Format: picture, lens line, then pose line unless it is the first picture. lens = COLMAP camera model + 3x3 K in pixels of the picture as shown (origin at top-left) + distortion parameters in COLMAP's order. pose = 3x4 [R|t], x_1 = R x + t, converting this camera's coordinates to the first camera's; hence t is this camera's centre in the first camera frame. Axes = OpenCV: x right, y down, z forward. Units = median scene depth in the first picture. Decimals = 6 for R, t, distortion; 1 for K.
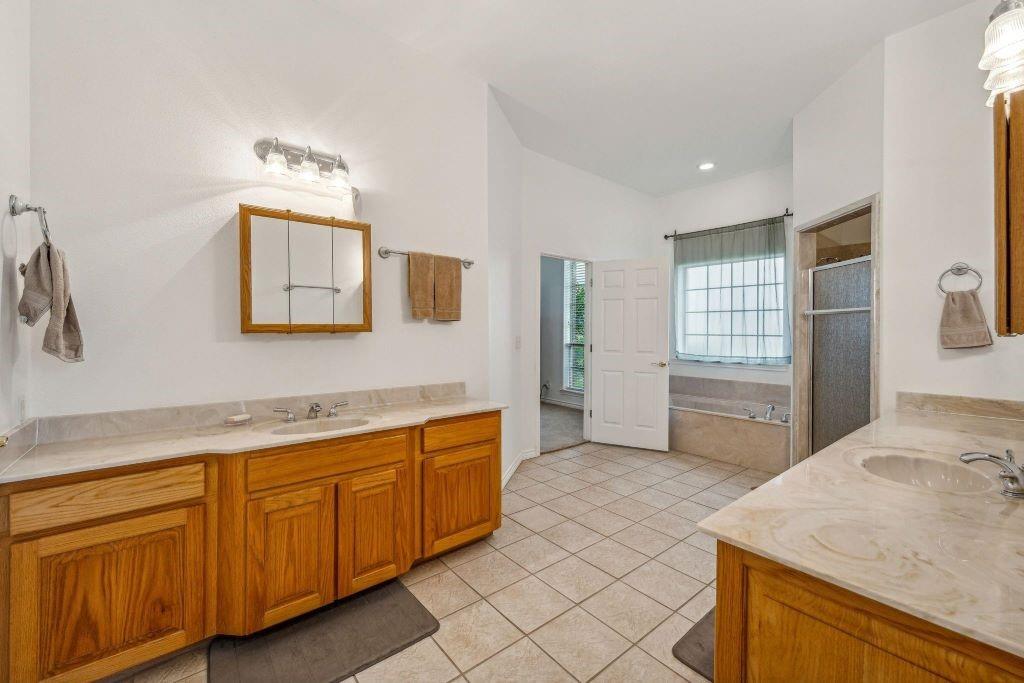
lens RADIAL K [[428.0, 0, 516.2], [0, 428.0, 336.0], [0, 0, 1]] dist [0.000307, 0.000044]
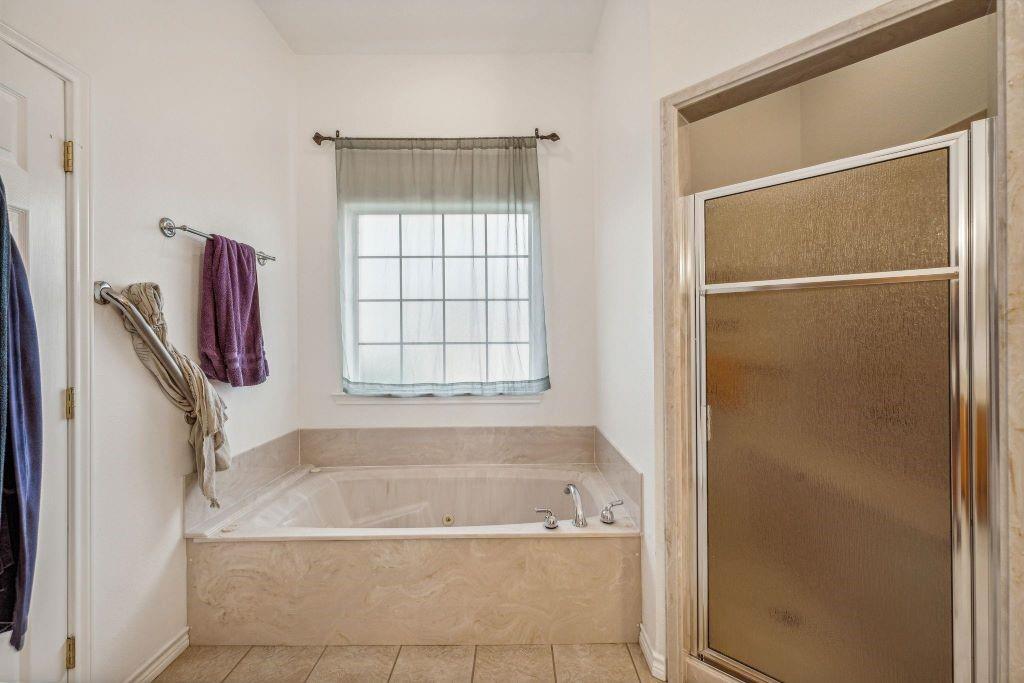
lens RADIAL K [[428.0, 0, 516.2], [0, 428.0, 336.0], [0, 0, 1]] dist [0.000307, 0.000044]
pose [[0.663455, -0.005498, 0.748196, 0.151035], [0.019985, 0.999746, -0.010375, -0.003821], [-0.747950, 0.021836, 0.663396, 0.566303]]
